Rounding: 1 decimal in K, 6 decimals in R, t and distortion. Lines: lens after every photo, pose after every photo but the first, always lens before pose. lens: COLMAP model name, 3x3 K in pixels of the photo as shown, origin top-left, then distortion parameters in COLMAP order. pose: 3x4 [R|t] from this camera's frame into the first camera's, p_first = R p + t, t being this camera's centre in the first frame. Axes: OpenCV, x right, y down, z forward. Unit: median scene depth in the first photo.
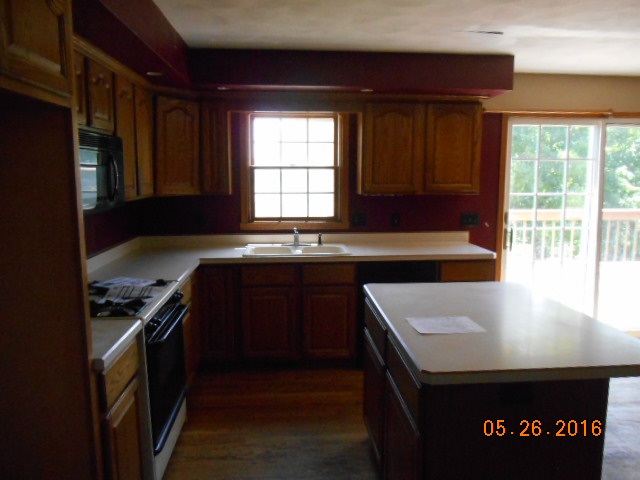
lens RADIAL K [[490.3, 0, 319.8], [0, 490.3, 240.7], [0, 0, 1]] dist [-0.021552, 0.001753]
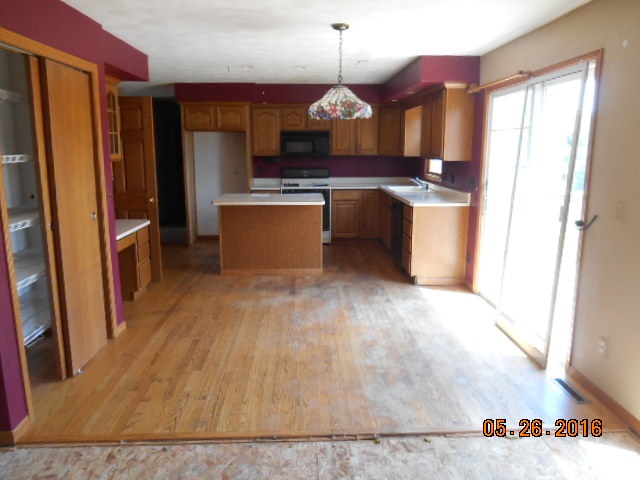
lens RADIAL K [[490.3, 0, 319.9], [0, 490.3, 240.5], [0, 0, 1]] dist [-0.021552, 0.001753]
pose [[-0.045142, 0.188500, -0.981035, 1.600602], [-0.141807, 0.970883, 0.193075, -0.090838], [0.988864, 0.147834, -0.017097, 0.719204]]
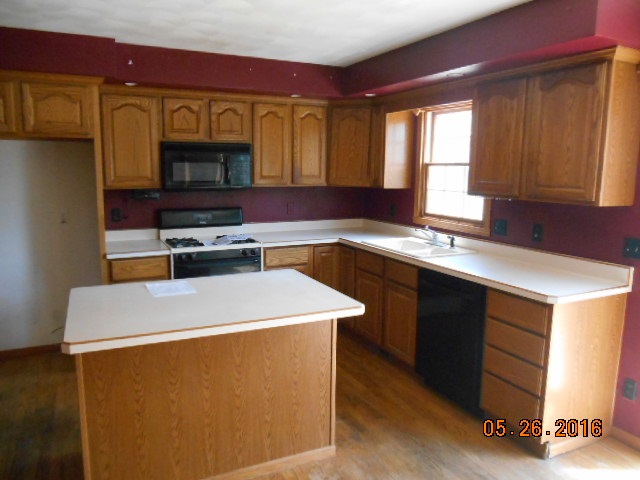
lens RADIAL K [[490.3, 0, 320.4], [0, 490.3, 238.4], [0, 0, 1]] dist [-0.021552, 0.001753]
pose [[0.367837, 0.138975, -0.919447, 0.761275], [-0.142086, 0.985558, 0.092125, -0.059827], [0.918971, 0.096754, 0.382271, 0.425173]]
